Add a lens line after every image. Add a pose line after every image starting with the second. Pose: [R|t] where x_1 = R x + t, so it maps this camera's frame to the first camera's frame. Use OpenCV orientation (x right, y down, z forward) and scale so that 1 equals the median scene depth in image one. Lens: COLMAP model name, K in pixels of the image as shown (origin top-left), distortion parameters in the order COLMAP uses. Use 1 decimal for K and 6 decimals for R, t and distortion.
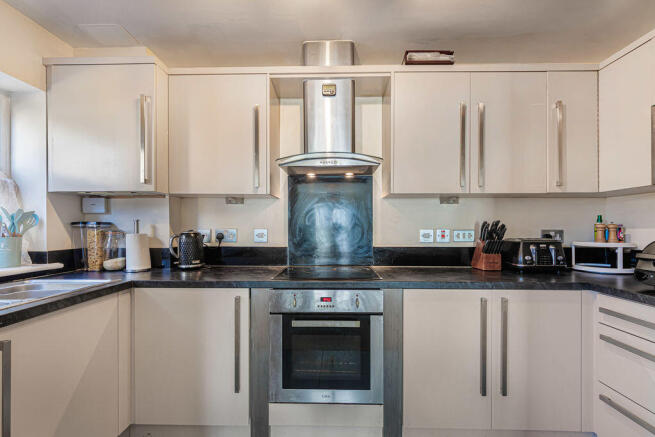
lens RADIAL K [[306.8, 0, 329.9], [0, 306.8, 221.8], [0, 0, 1]] dist [-0.005327, 0.002640]
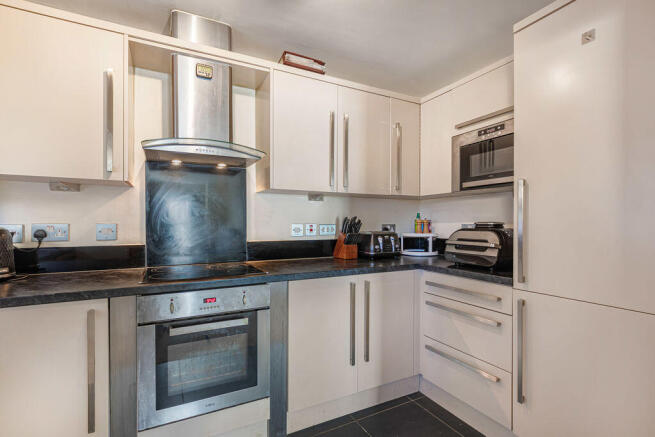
lens RADIAL K [[306.8, 0, 331.8], [0, 306.8, 219.1], [0, 0, 1]] dist [-0.005327, 0.002640]
pose [[0.873468, 0.004901, 0.486856, -0.110248], [-0.008867, 0.999944, 0.005843, 0.000551], [-0.486800, -0.009421, 0.873463, 0.015097]]
